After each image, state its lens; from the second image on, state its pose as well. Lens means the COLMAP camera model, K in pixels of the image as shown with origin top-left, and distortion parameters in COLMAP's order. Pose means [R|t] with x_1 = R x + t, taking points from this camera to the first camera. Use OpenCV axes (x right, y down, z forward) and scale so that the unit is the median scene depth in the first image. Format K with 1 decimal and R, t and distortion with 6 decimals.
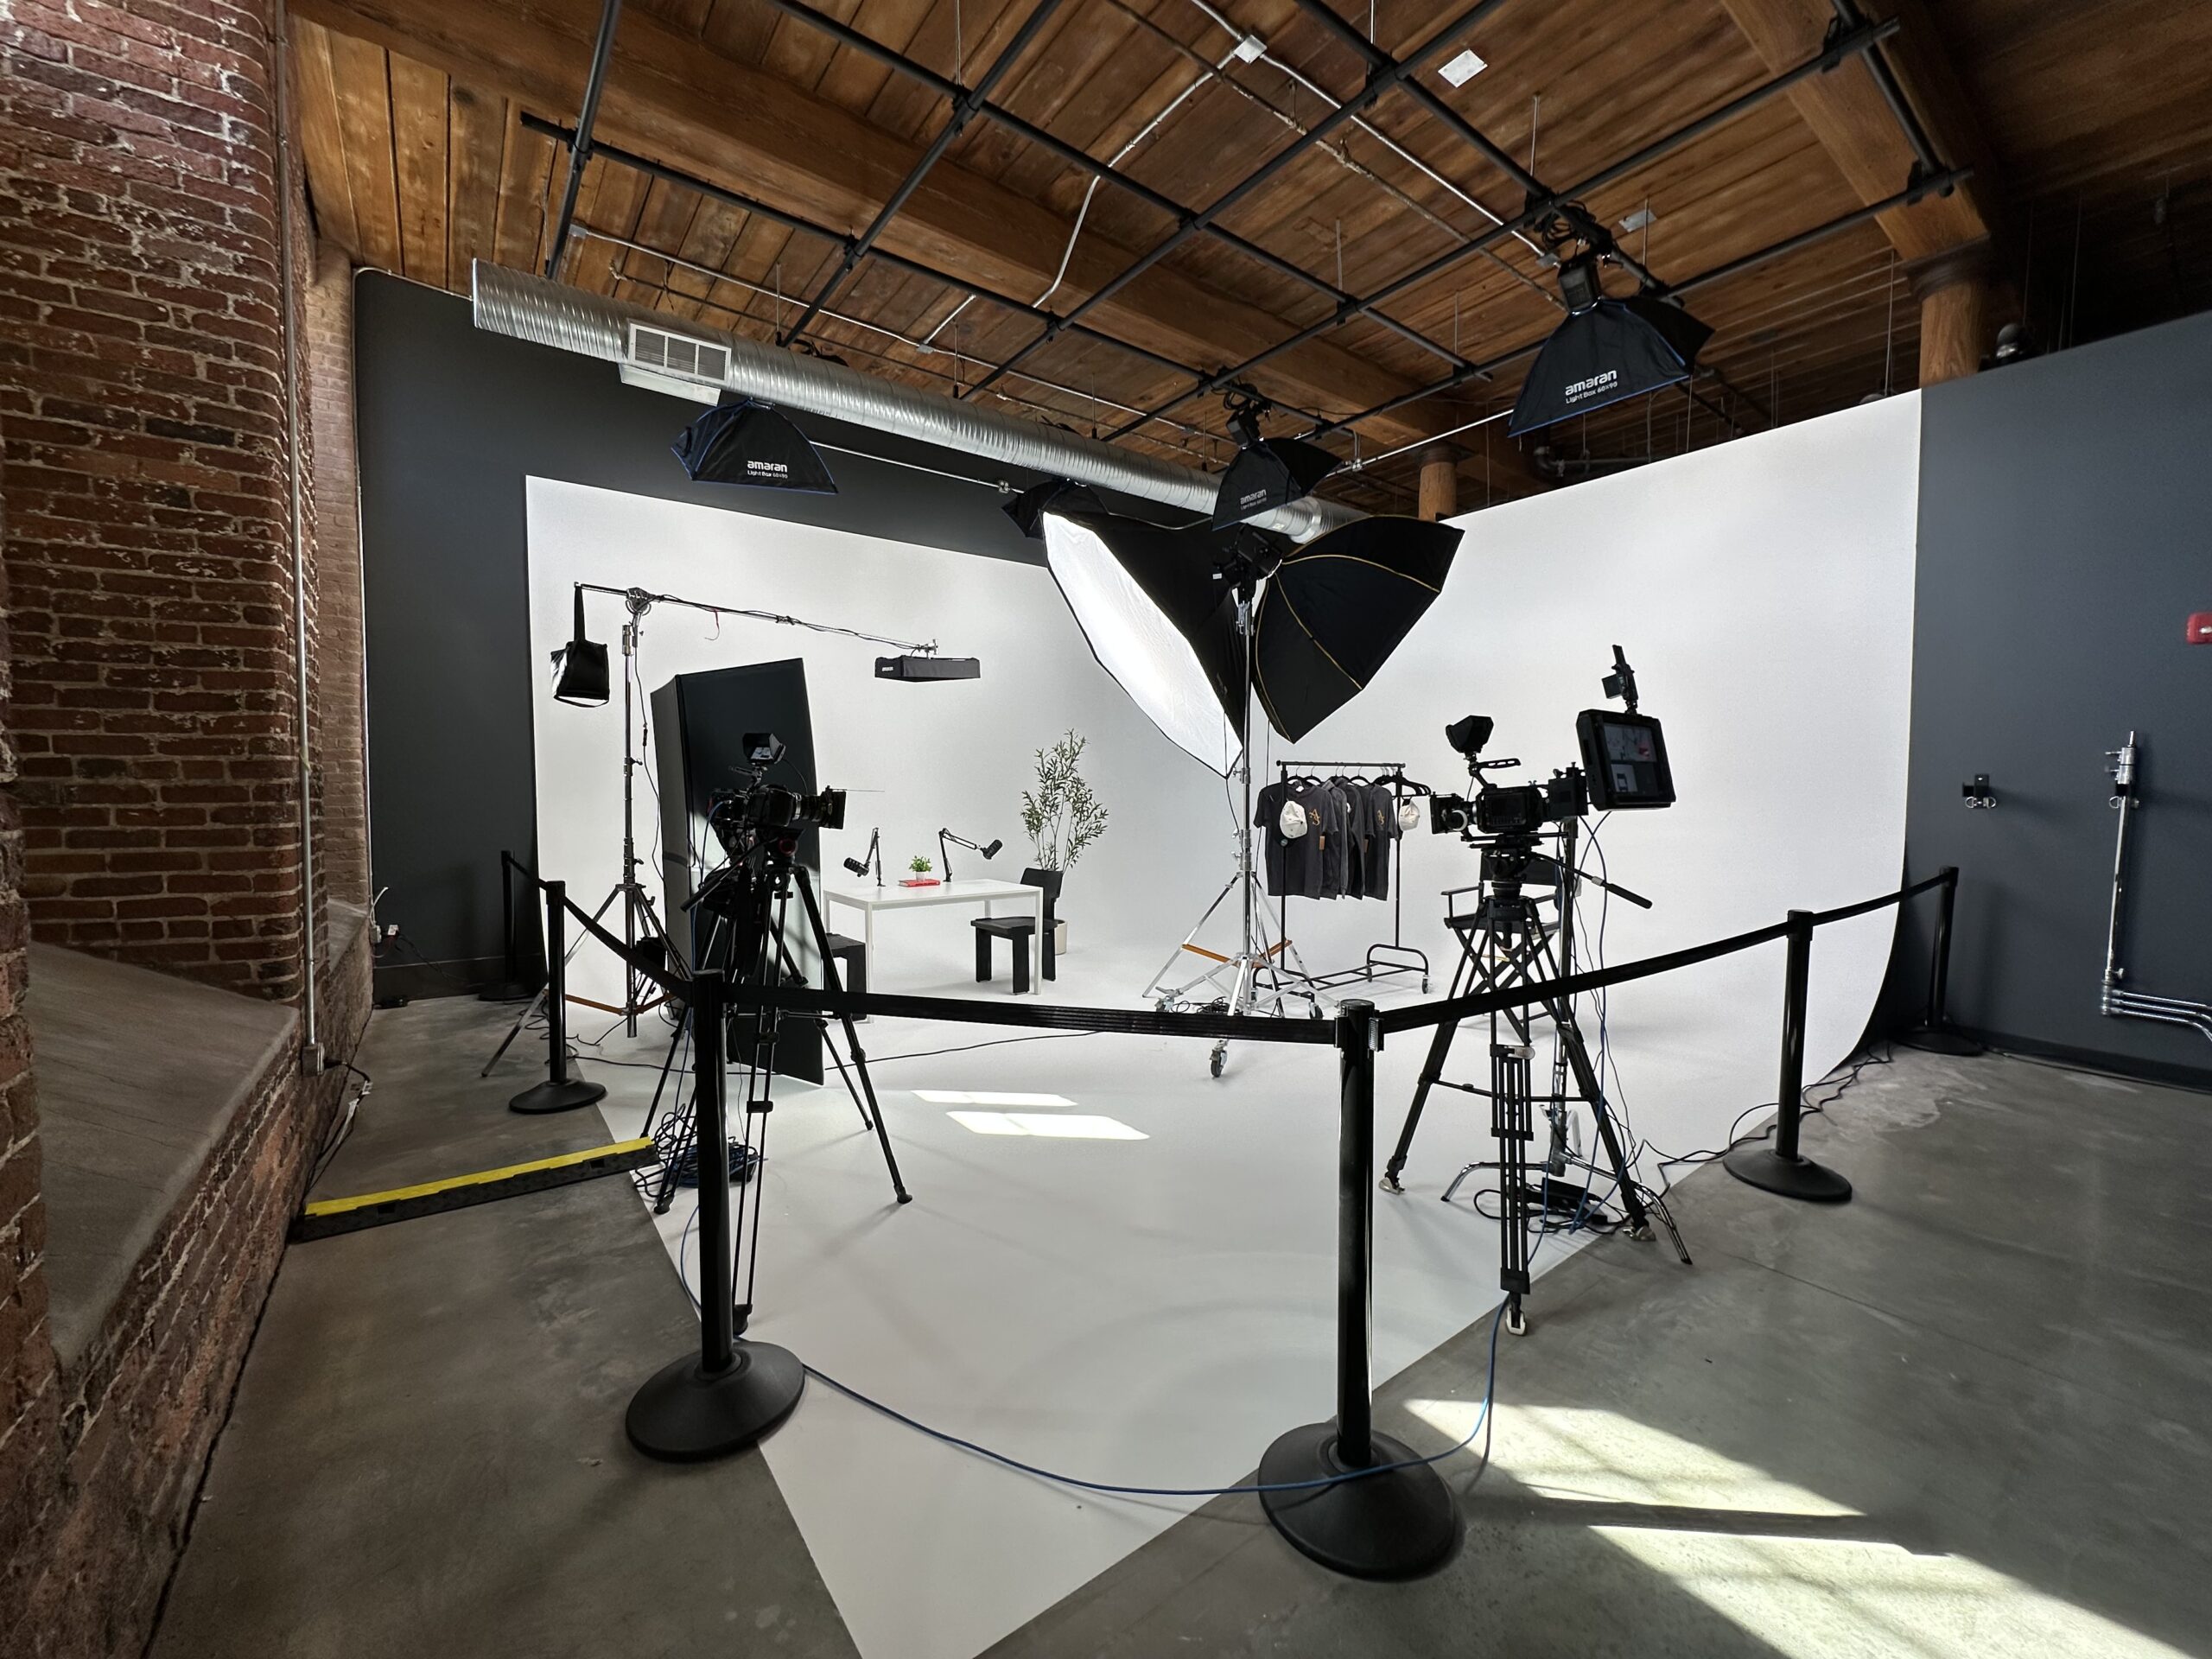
lens RADIAL K [[875.9, 0, 1103.5], [0, 875.9, 832.4], [0, 0, 1]] dist [-0.001334, -0.000341]
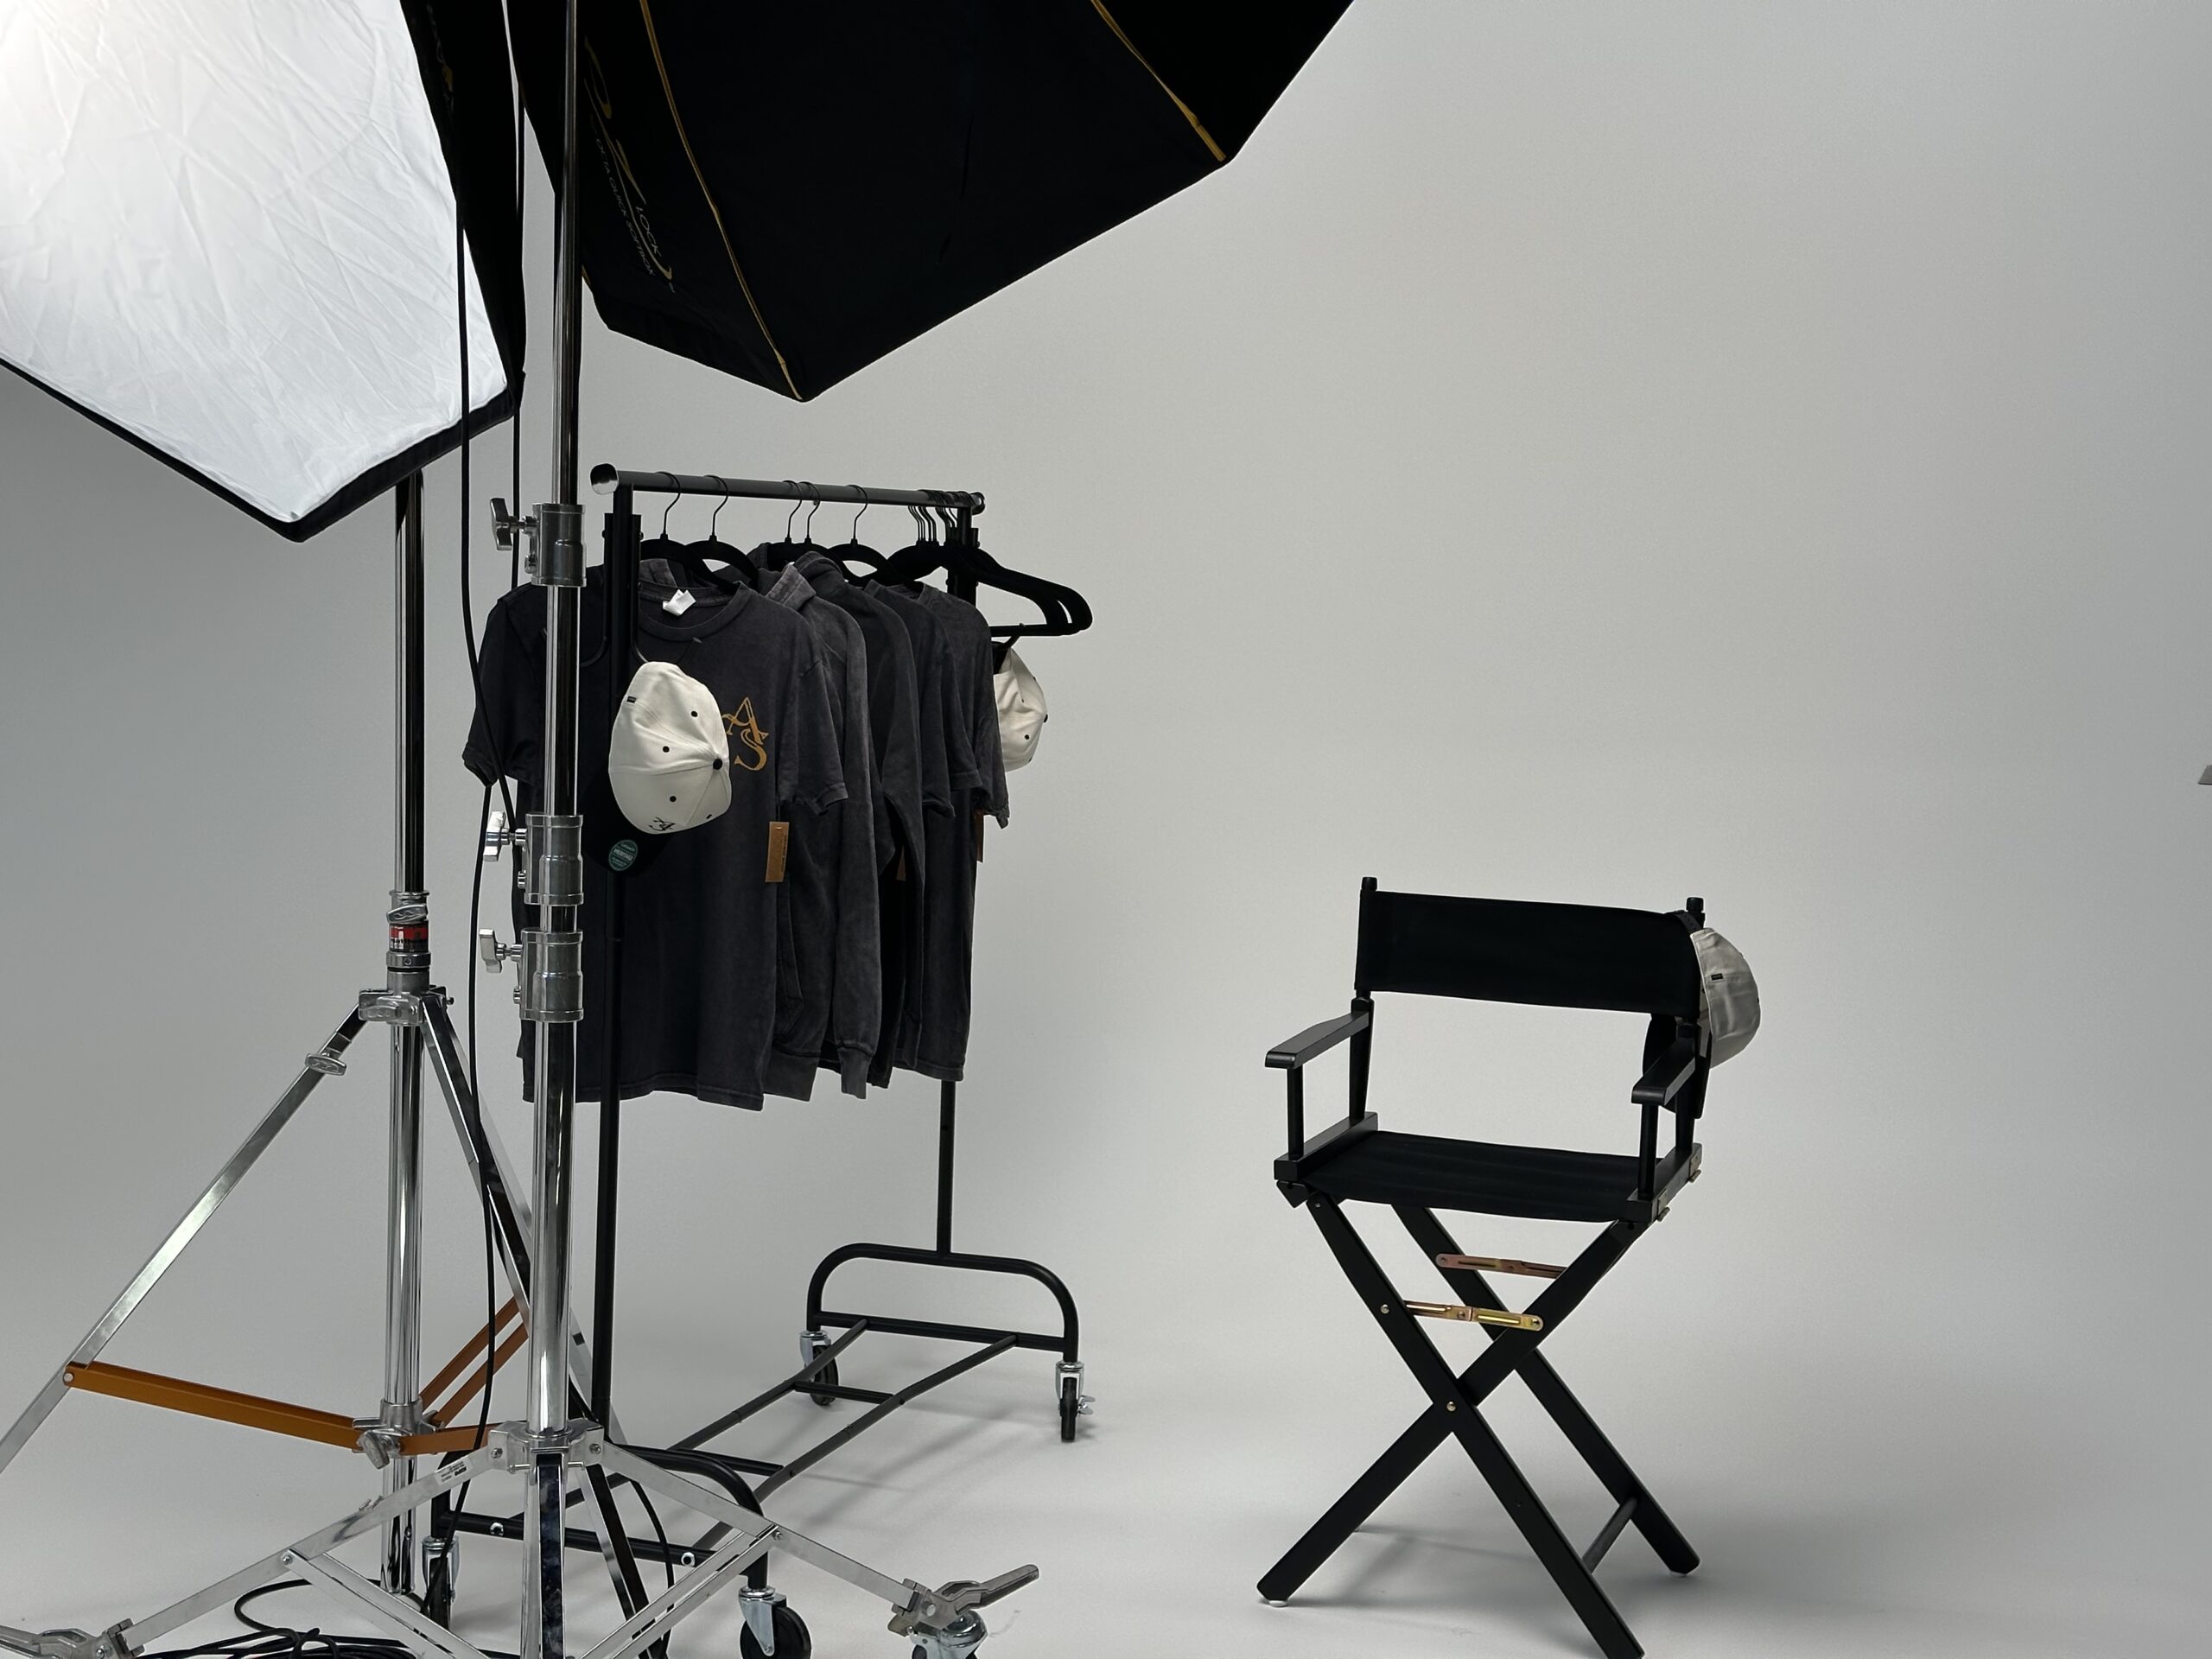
lens RADIAL K [[3067.2, 0, 1081.9], [0, 3067.2, 865.3], [0, 0, 1]] dist [0.166874, 0.000000]
pose [[0.836803, -0.024144, 0.546971, -0.107590], [-0.009840, 0.998203, 0.059115, -0.030662], [-0.547415, -0.054850, 0.835062, 0.310544]]
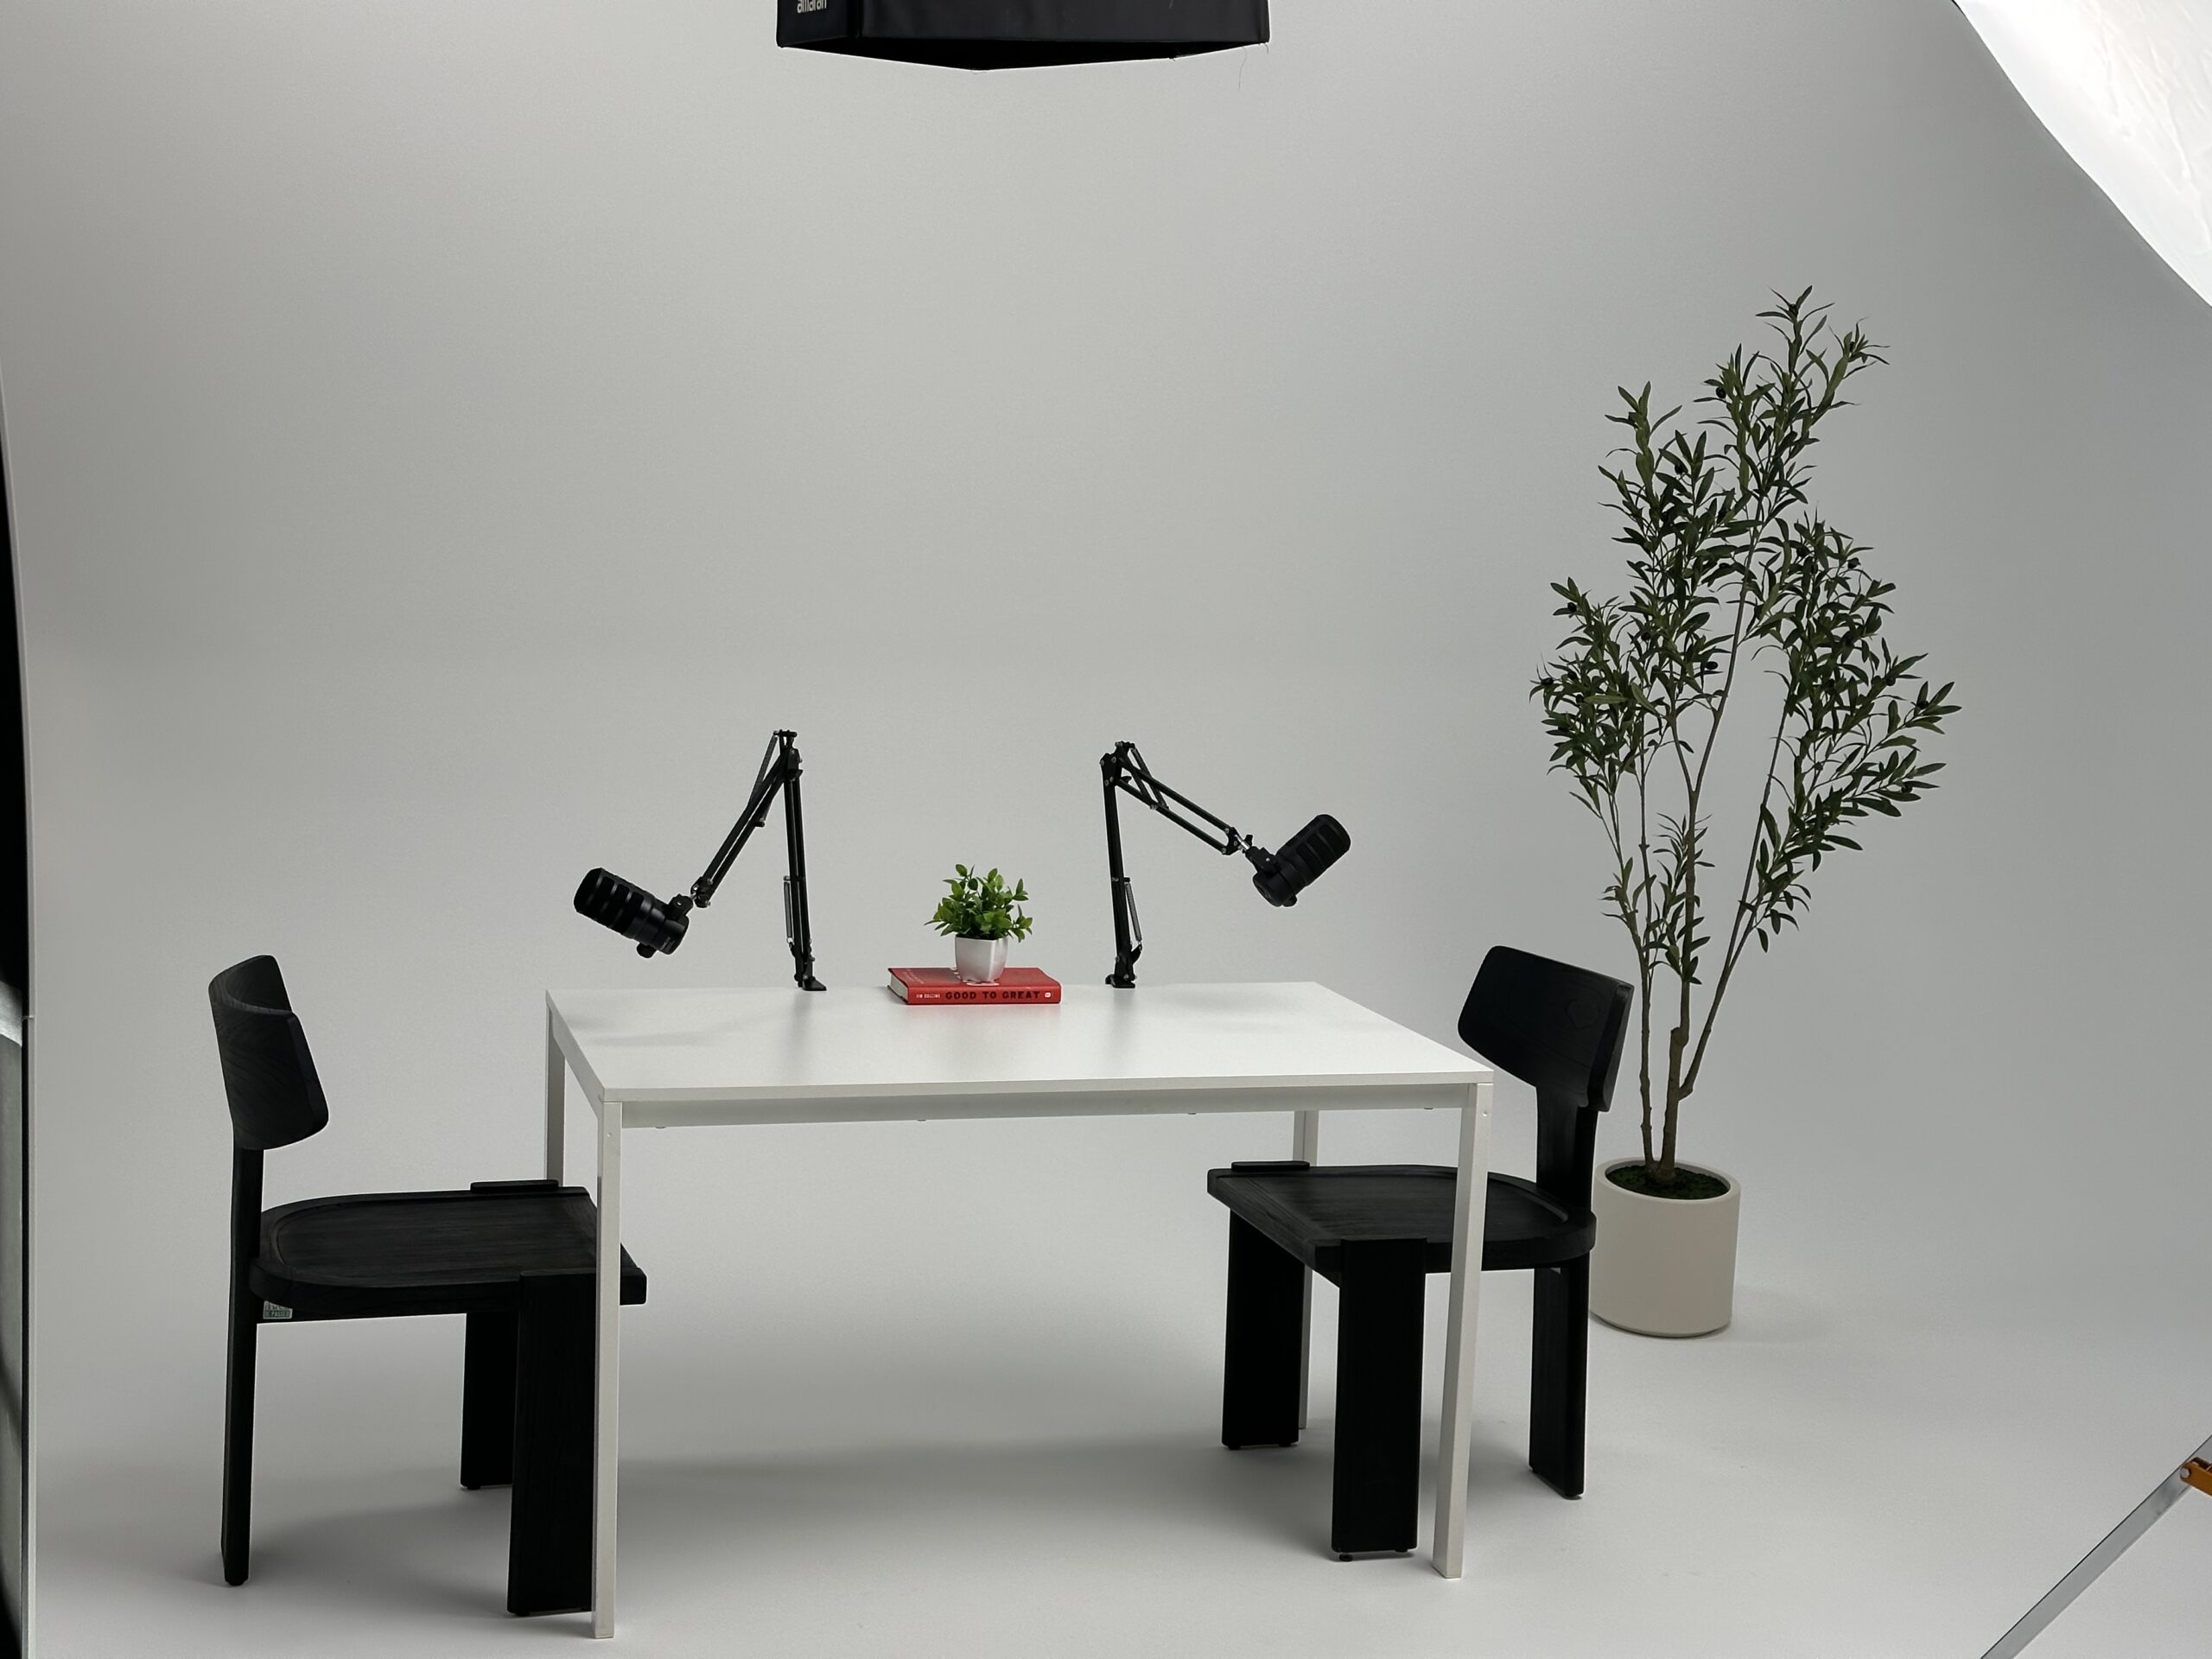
lens RADIAL K [[3067.2, 0, 1104.1], [0, 3067.2, 833.4], [0, 0, 1]] dist [0.166874, 0.000000]
pose [[0.926370, 0.073272, -0.369419, 0.120878], [-0.050980, 0.996260, 0.069761, -0.042247], [0.373149, -0.045792, 0.926641, 0.320326]]
